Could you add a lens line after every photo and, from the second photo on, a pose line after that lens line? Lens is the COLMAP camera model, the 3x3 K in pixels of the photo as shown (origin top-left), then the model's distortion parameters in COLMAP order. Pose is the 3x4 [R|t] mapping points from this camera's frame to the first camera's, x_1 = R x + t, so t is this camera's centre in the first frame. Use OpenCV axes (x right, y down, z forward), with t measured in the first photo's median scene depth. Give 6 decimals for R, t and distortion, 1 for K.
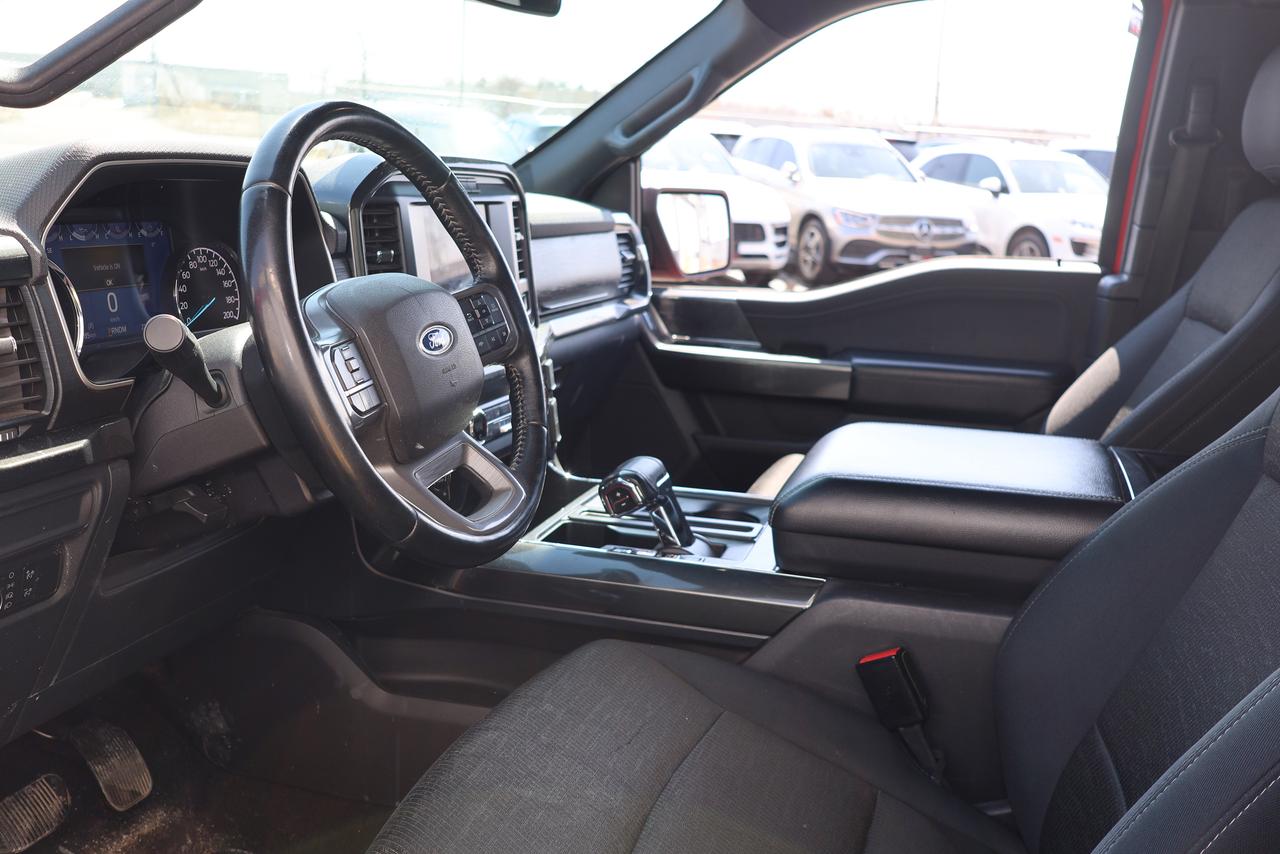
lens RADIAL K [[1169.1, 0, 640.0], [0, 1169.1, 427.0], [0, 0, 1]] dist [0.017227, 0.012676]
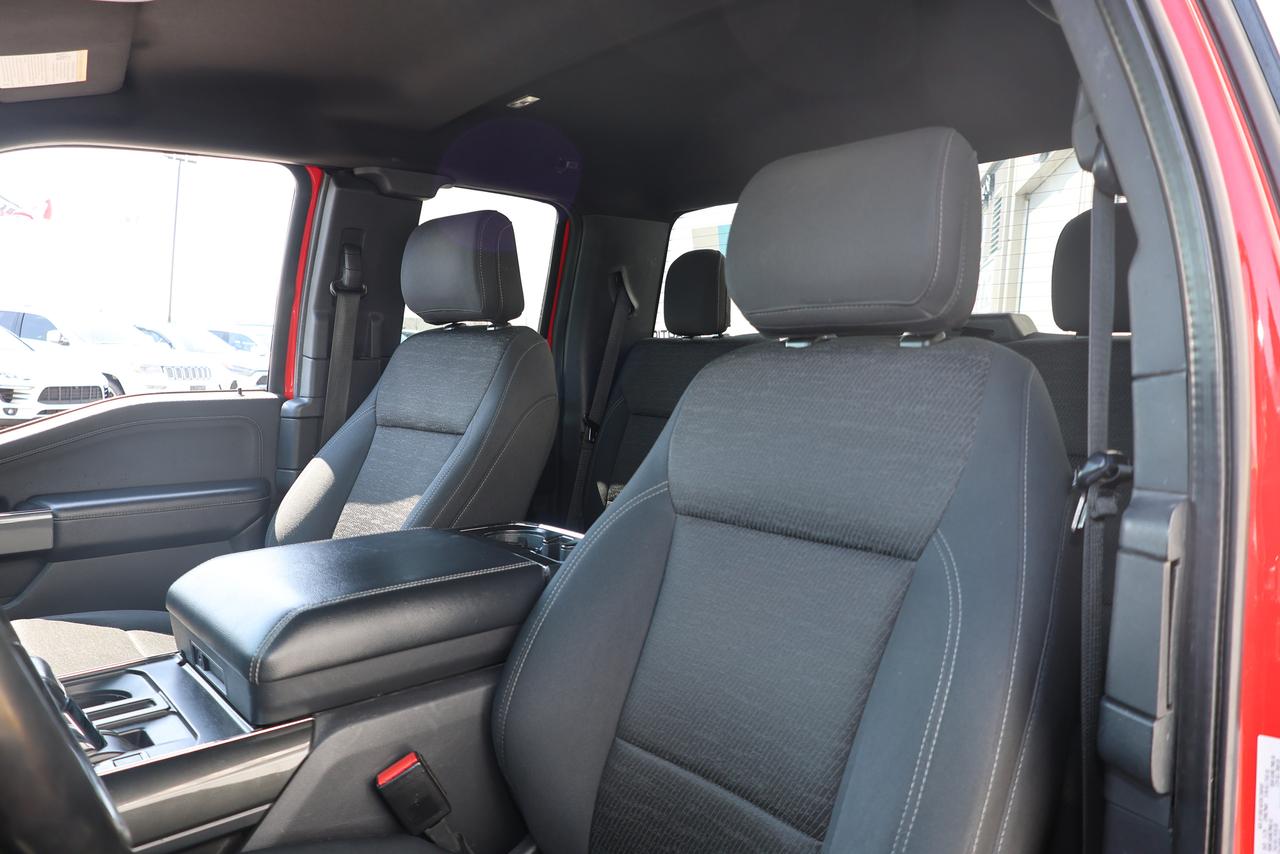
lens RADIAL K [[875.6, 0, 643.3], [0, 875.6, 423.6], [0, 0, 1]] dist [-0.004628, -0.003679]
pose [[0.514079, -0.086902, 0.853329, -0.188835], [0.185140, 0.982645, -0.011464, -0.029407], [-0.837524, 0.163879, 0.521246, 0.248435]]
